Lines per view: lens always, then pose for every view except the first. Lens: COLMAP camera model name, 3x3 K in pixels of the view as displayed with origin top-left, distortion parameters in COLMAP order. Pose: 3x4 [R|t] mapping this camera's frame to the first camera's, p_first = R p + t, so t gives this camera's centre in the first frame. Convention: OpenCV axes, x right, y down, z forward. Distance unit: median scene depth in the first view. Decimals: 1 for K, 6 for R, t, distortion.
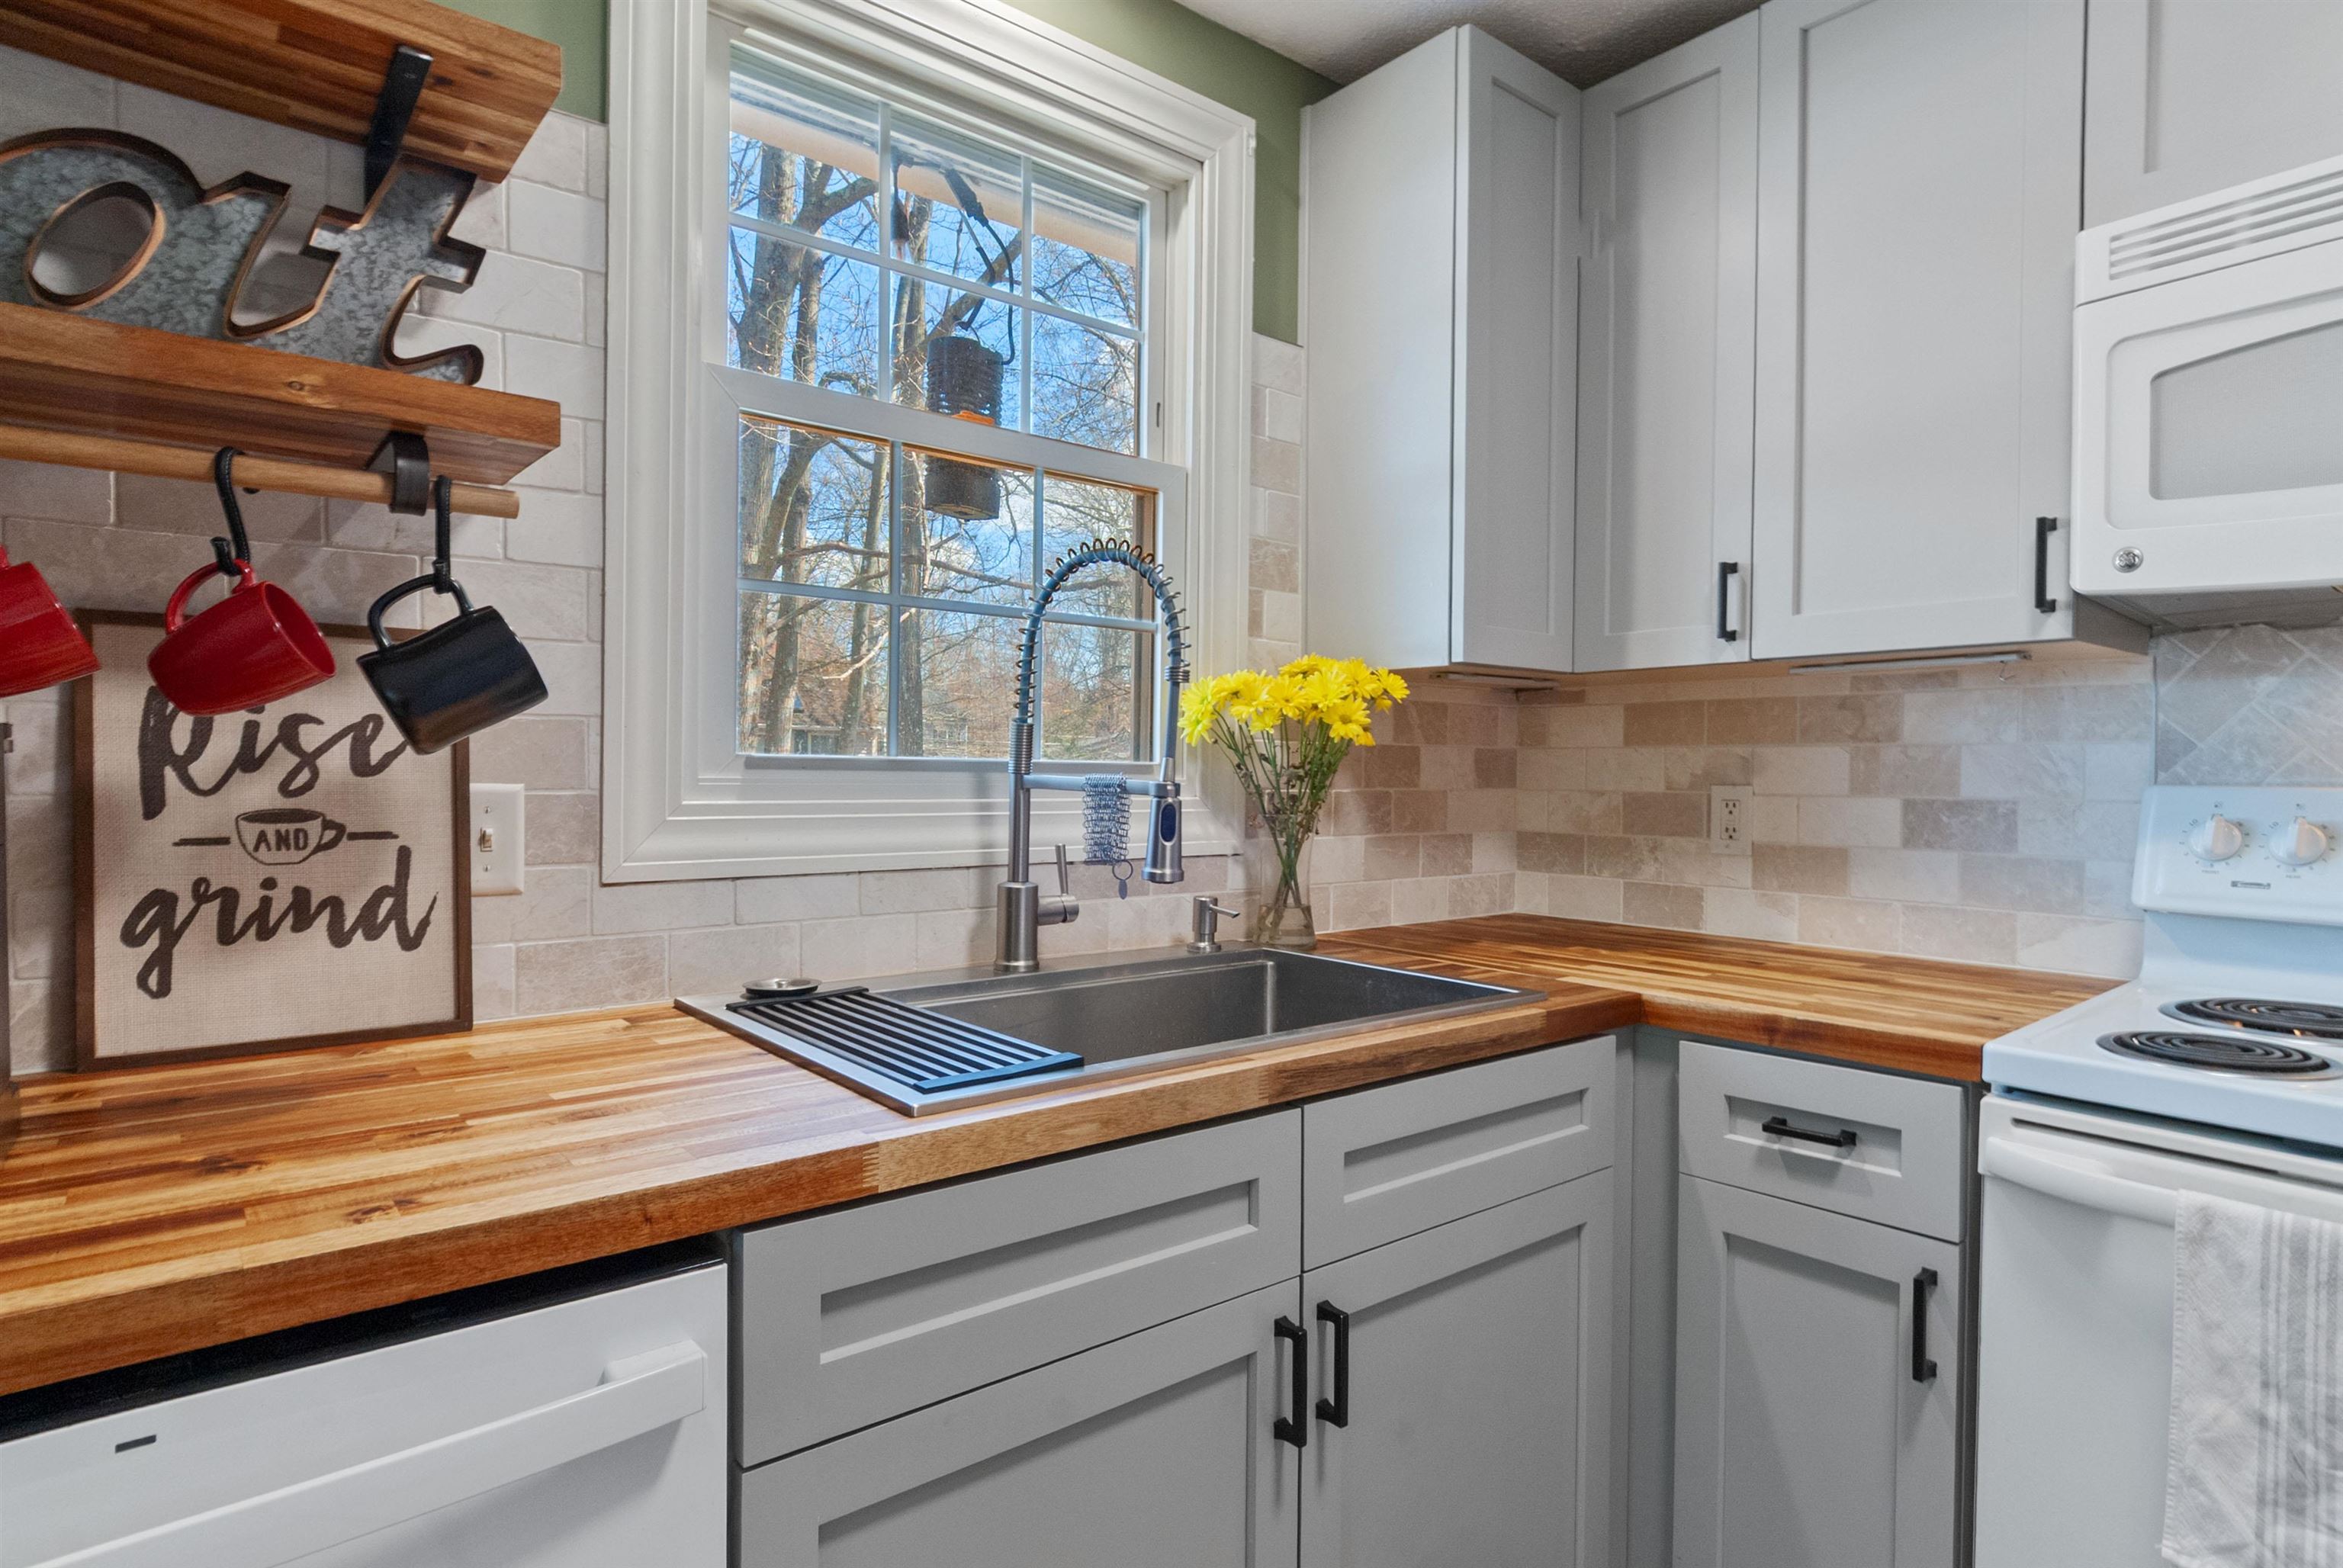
lens RADIAL K [[1264.6, 0, 1174.9], [0, 1264.6, 786.8], [0, 0, 1]] dist [0.003610, -0.001624]
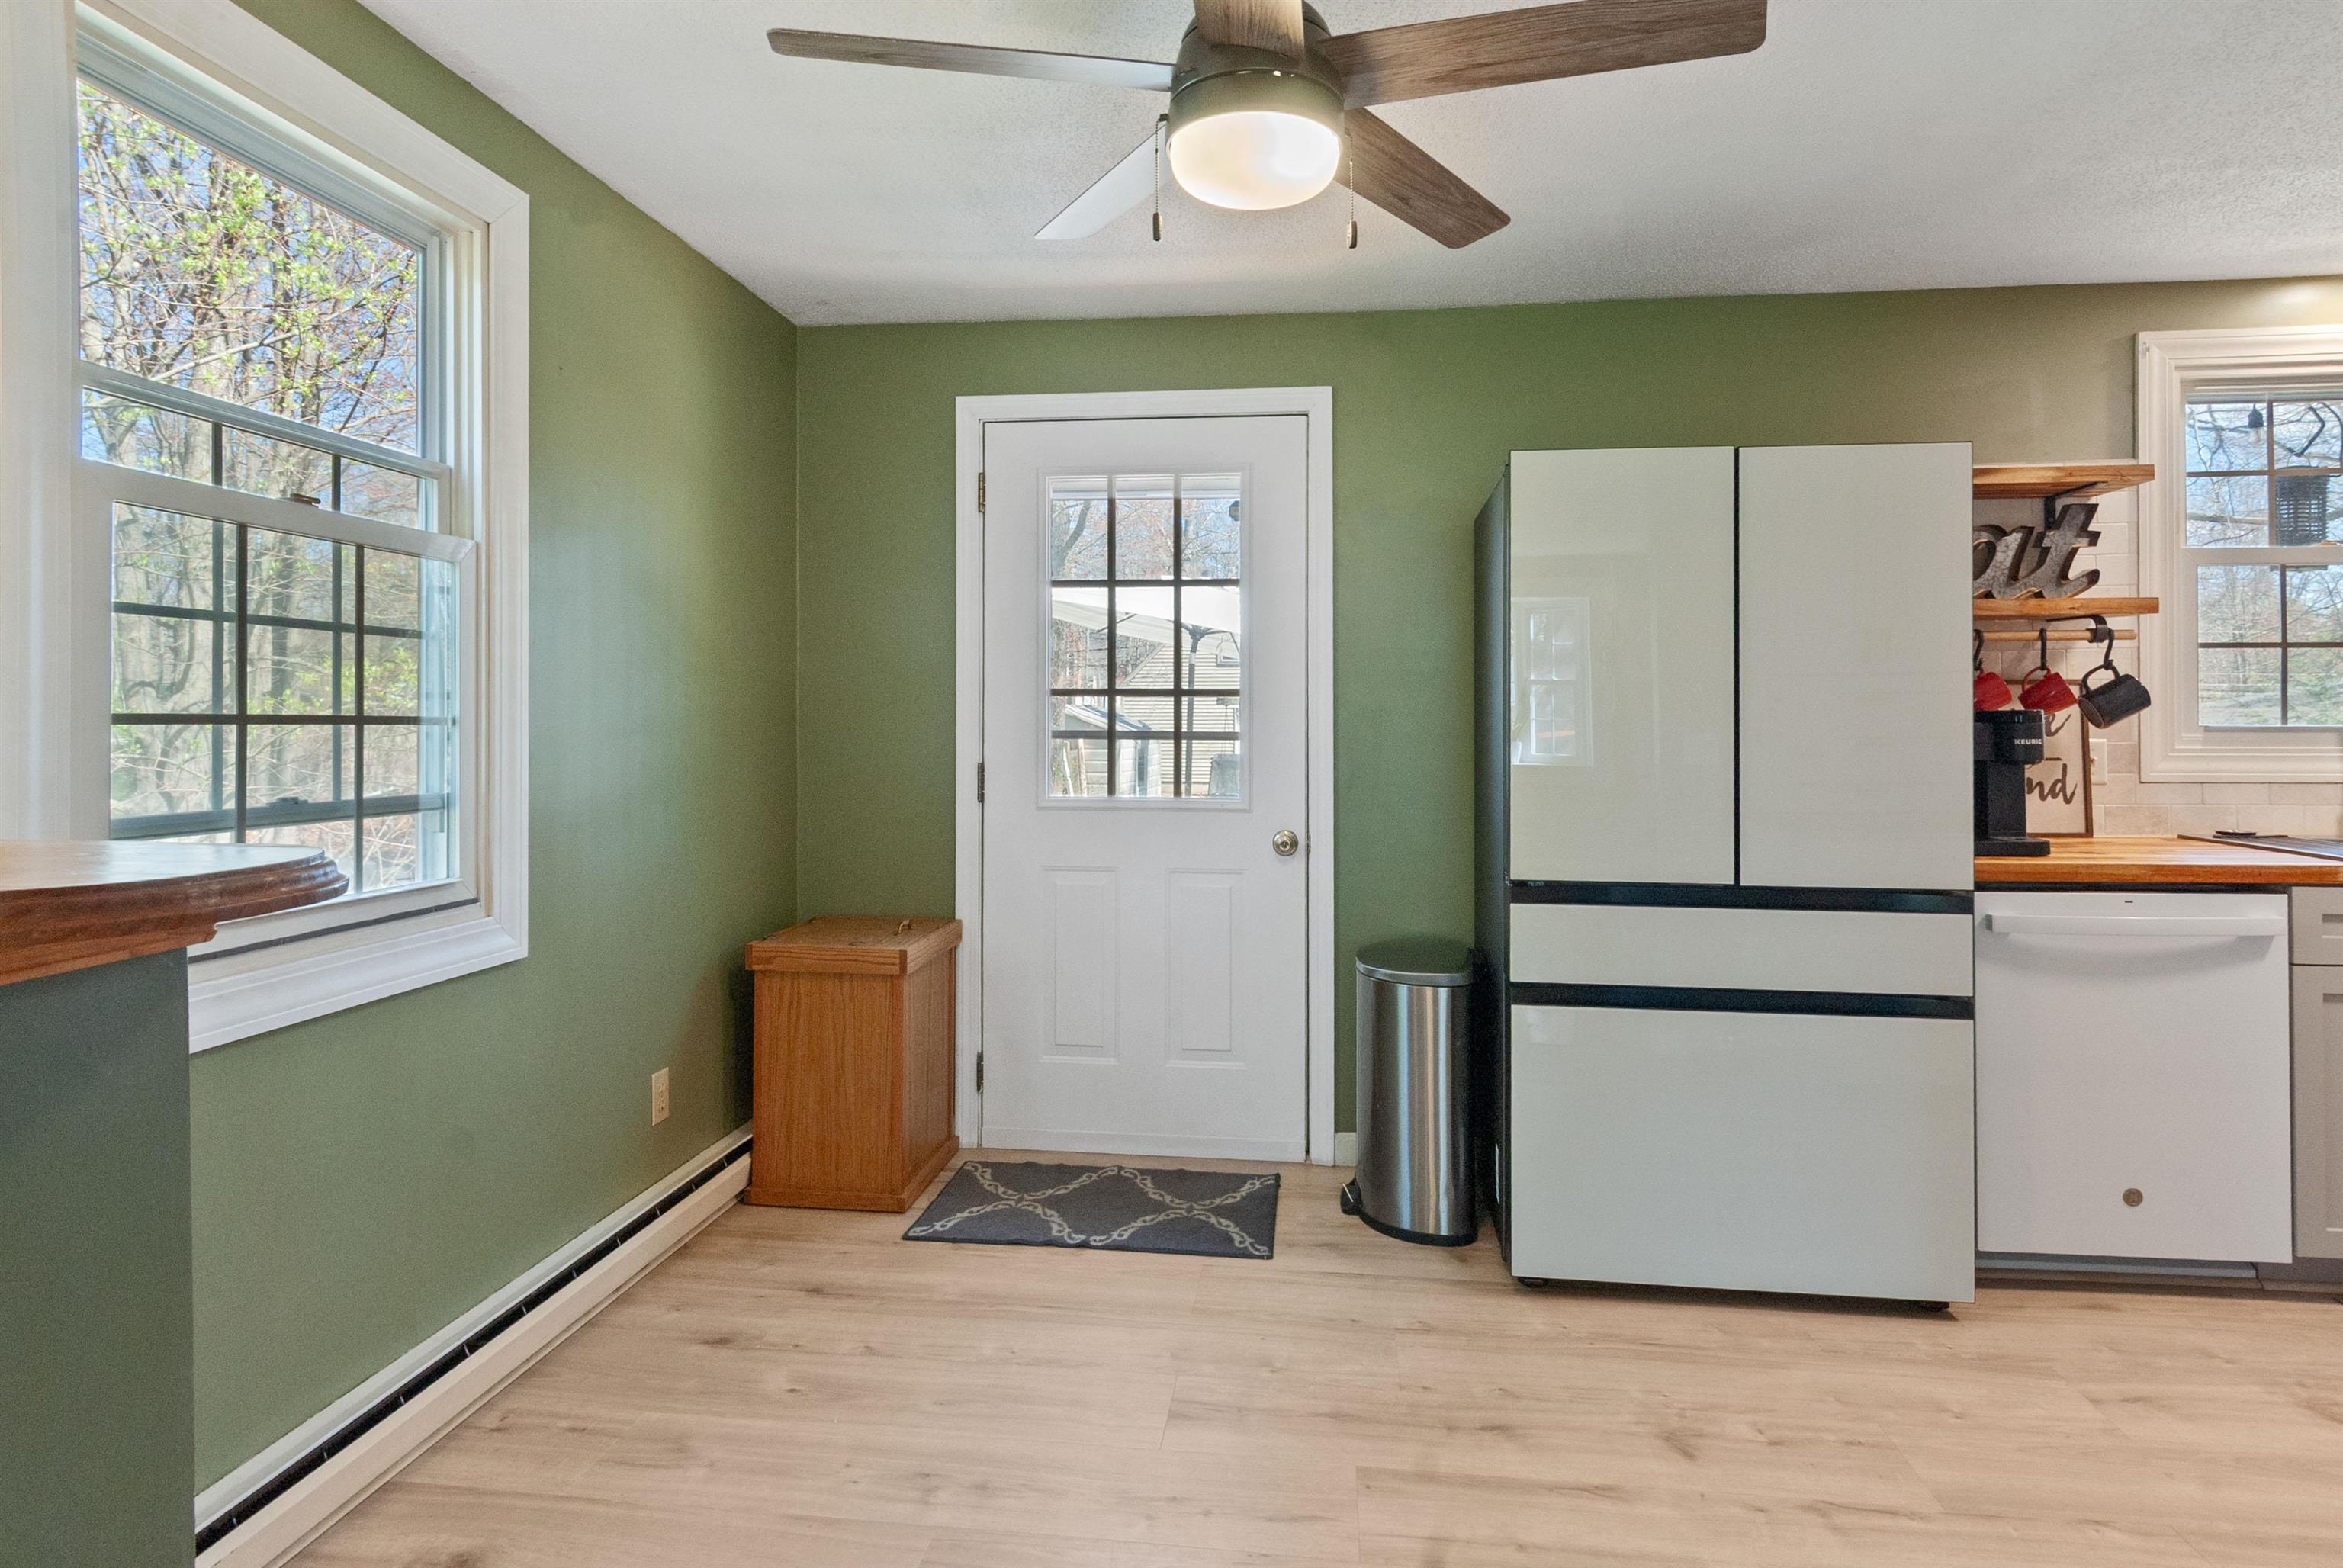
lens RADIAL K [[1264.6, 0, 1155.5], [0, 1264.6, 724.6], [0, 0, 1]] dist [0.003610, -0.001624]
pose [[0.683500, -0.015888, -0.729778, 0.012843], [0.002943, 0.999815, -0.019011, 0.010902], [0.729945, 0.010846, 0.683420, -2.177218]]
